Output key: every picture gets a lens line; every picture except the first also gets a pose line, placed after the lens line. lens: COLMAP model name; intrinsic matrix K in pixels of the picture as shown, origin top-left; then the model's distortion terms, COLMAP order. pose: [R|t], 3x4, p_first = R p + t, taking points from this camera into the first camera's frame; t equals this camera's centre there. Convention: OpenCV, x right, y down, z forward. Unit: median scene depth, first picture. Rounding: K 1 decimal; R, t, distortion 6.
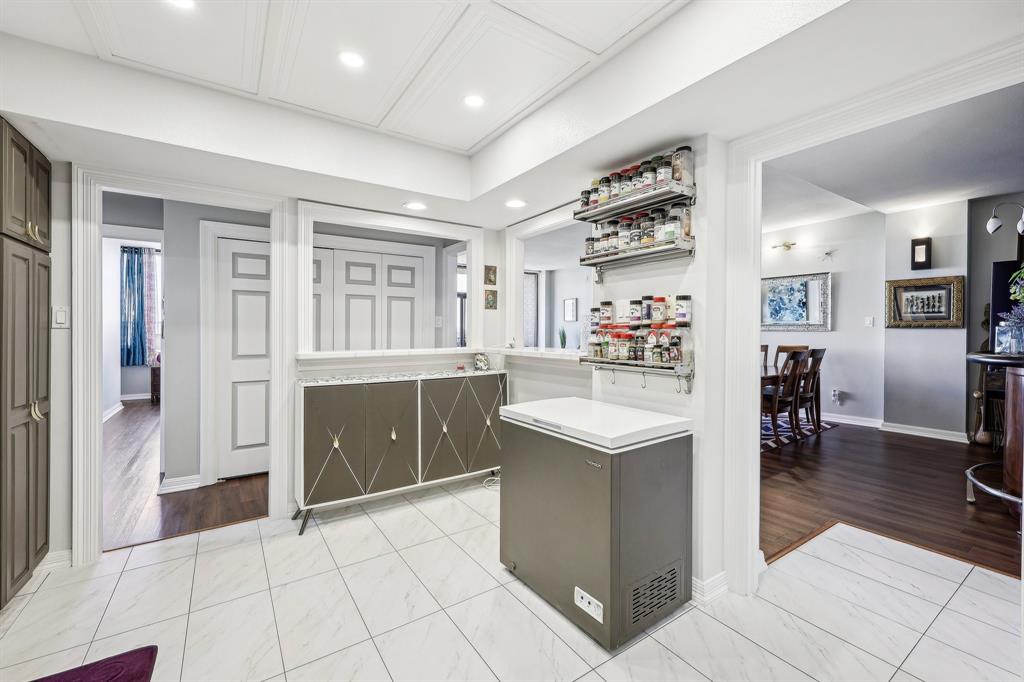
lens RADIAL K [[427.2, 0, 515.1], [0, 427.2, 345.0], [0, 0, 1]] dist [0.001350, -0.000094]
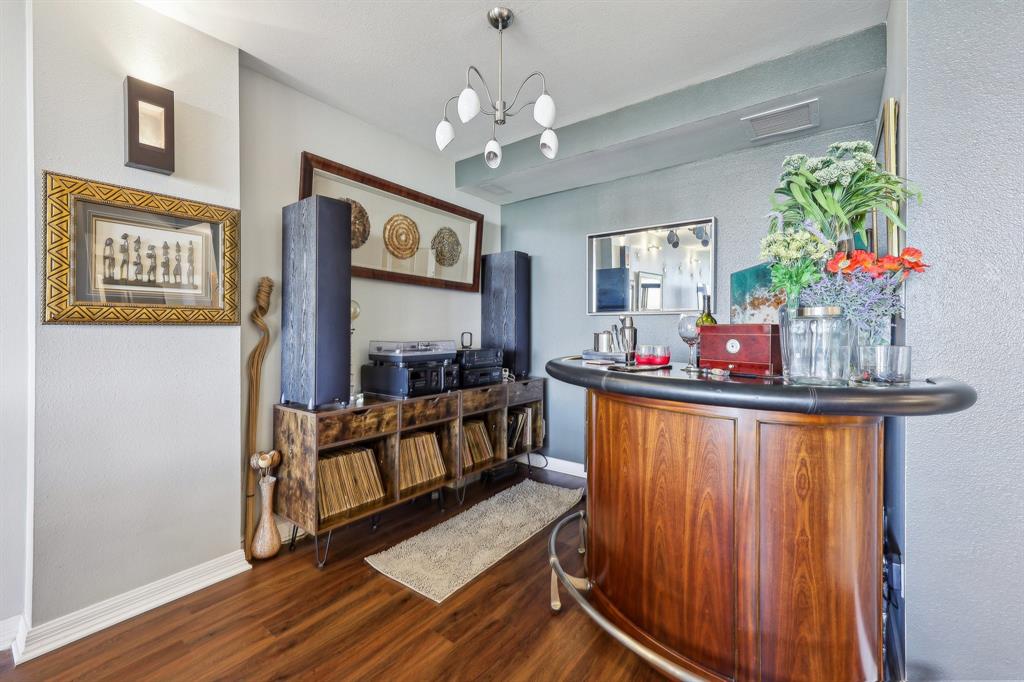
lens RADIAL K [[427.2, 0, 517.2], [0, 427.2, 324.5], [0, 0, 1]] dist [0.001350, -0.000094]
pose [[-0.334681, 0.003840, 0.942323, 0.472799], [0.031421, 0.999481, 0.007087, -0.031086], [-0.941807, 0.031981, -0.334628, 0.801218]]
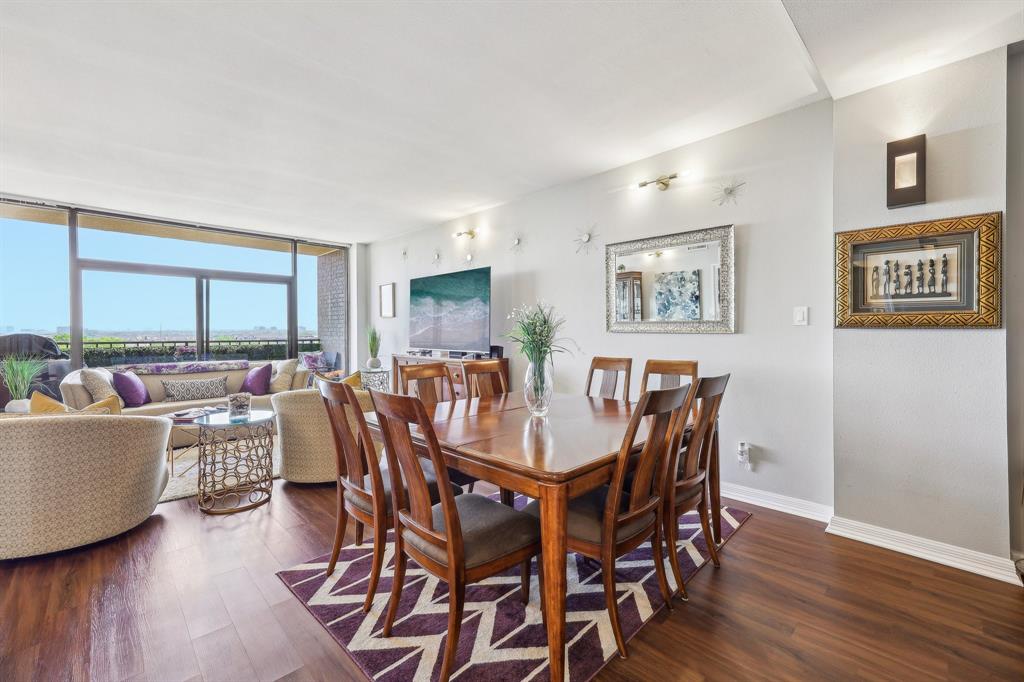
lens RADIAL K [[427.2, 0, 517.4], [0, 427.2, 338.3], [0, 0, 1]] dist [0.001350, -0.000094]
pose [[0.982729, 0.001785, 0.185043, 0.421148], [0.001456, 0.999848, -0.017377, -0.019618], [-0.185046, 0.017346, 0.982577, 0.594976]]
